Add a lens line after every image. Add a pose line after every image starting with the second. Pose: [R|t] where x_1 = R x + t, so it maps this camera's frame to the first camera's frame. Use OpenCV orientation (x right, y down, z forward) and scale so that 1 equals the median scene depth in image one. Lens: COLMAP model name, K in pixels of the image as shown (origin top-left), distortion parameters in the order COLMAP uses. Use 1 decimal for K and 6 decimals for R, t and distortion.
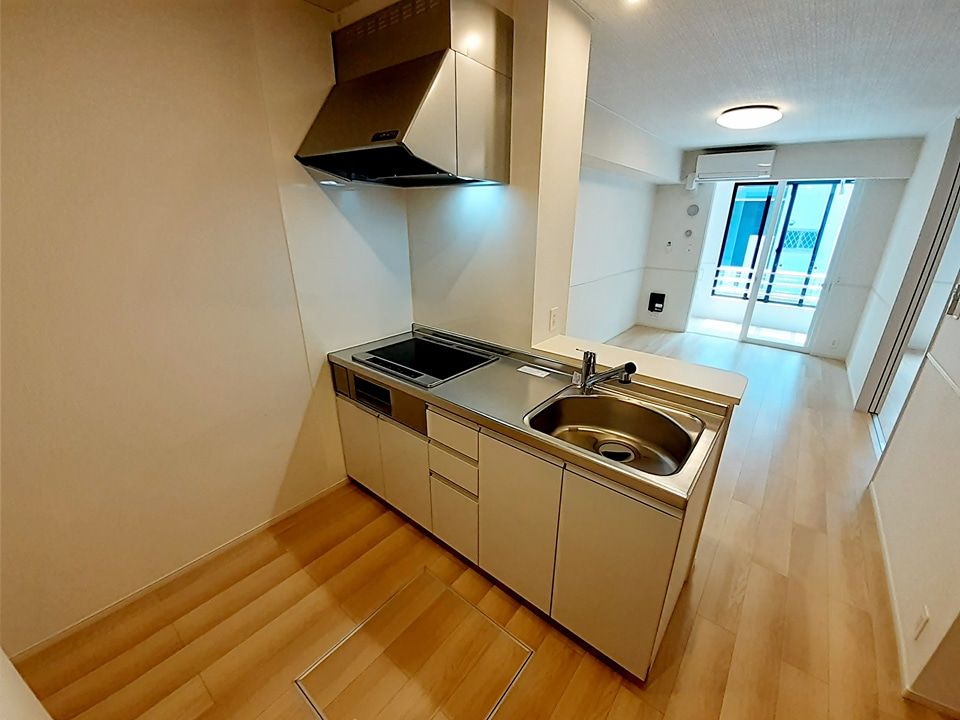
lens RADIAL K [[389.8, 0, 482.1], [0, 389.8, 362.1], [0, 0, 1]] dist [-0.003776, -0.000932]
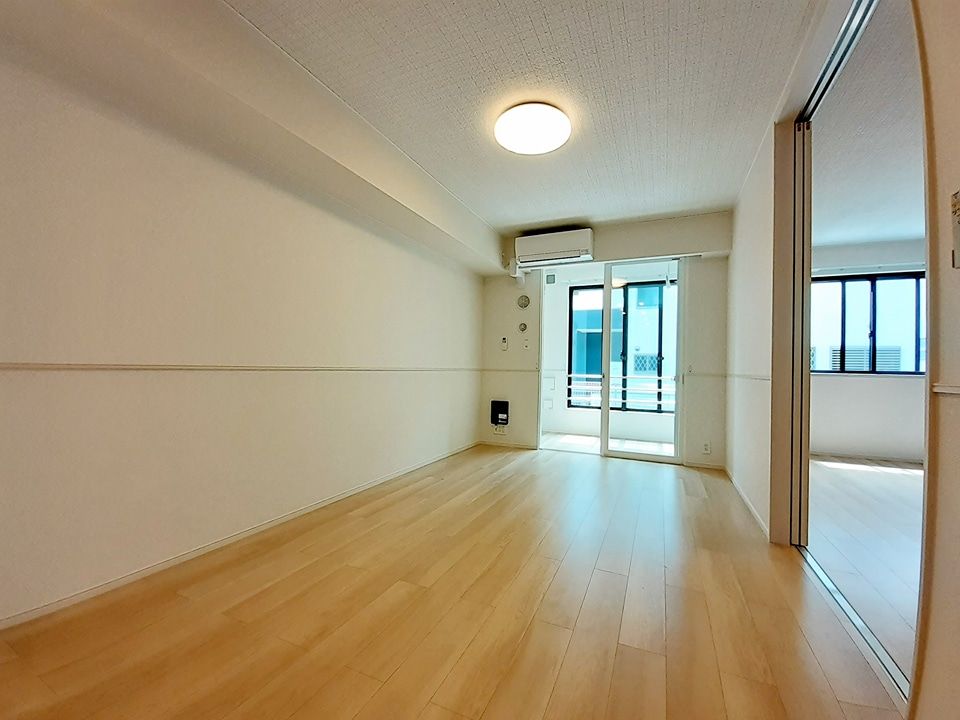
lens RADIAL K [[389.8, 0, 480.4], [0, 389.8, 362.8], [0, 0, 1]] dist [-0.003776, -0.000932]
pose [[0.969693, 0.007599, 0.244207, 0.232406], [0.079825, 0.934812, -0.346057, 0.020893], [-0.230917, 0.355063, 0.905874, 0.284059]]
